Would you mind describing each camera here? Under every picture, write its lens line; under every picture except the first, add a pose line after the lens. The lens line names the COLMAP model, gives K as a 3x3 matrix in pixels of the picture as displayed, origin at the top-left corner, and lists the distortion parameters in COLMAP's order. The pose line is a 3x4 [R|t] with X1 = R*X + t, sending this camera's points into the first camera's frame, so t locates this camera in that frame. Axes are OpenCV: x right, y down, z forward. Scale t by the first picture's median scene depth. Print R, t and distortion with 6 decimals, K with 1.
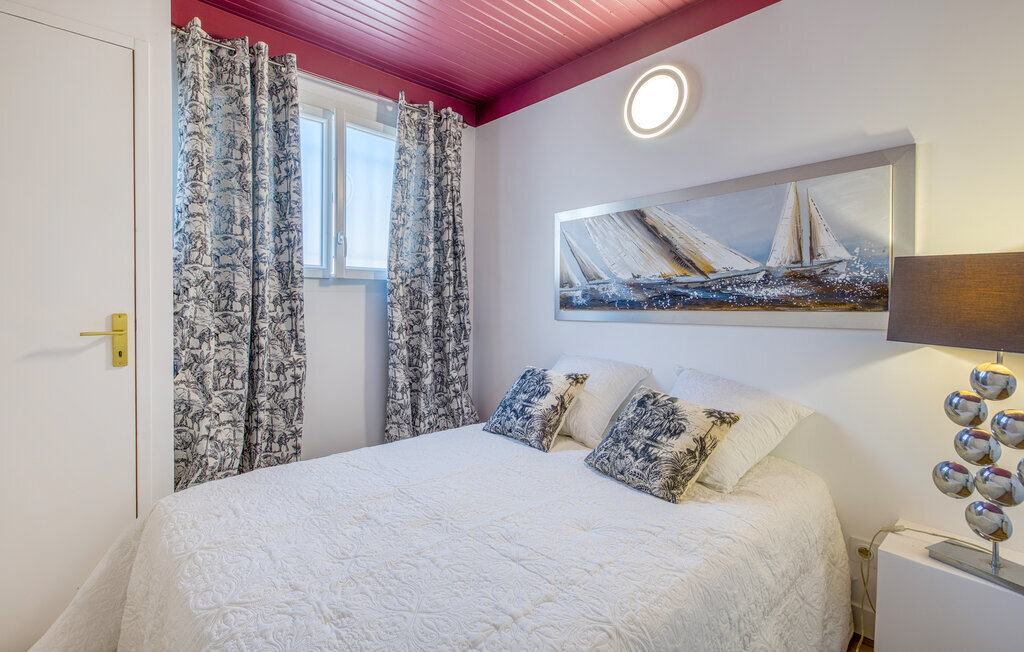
lens RADIAL K [[472.7, 0, 510.4], [0, 472.7, 308.7], [0, 0, 1]] dist [-0.001251, 0.001024]
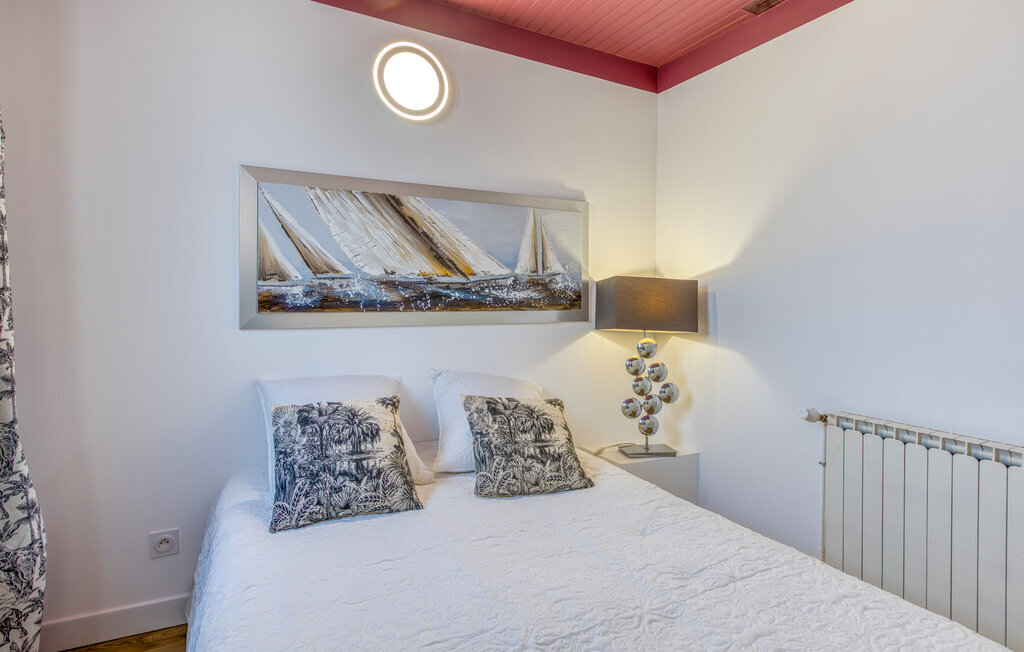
lens RADIAL K [[472.7, 0, 510.4], [0, 472.7, 308.7], [0, 0, 1]] dist [-0.001251, 0.001024]
pose [[0.299472, -0.018108, 0.953933, -0.548122], [0.003035, 0.999833, 0.018027, -0.020364], [-0.954100, -0.002503, 0.299477, 0.608165]]
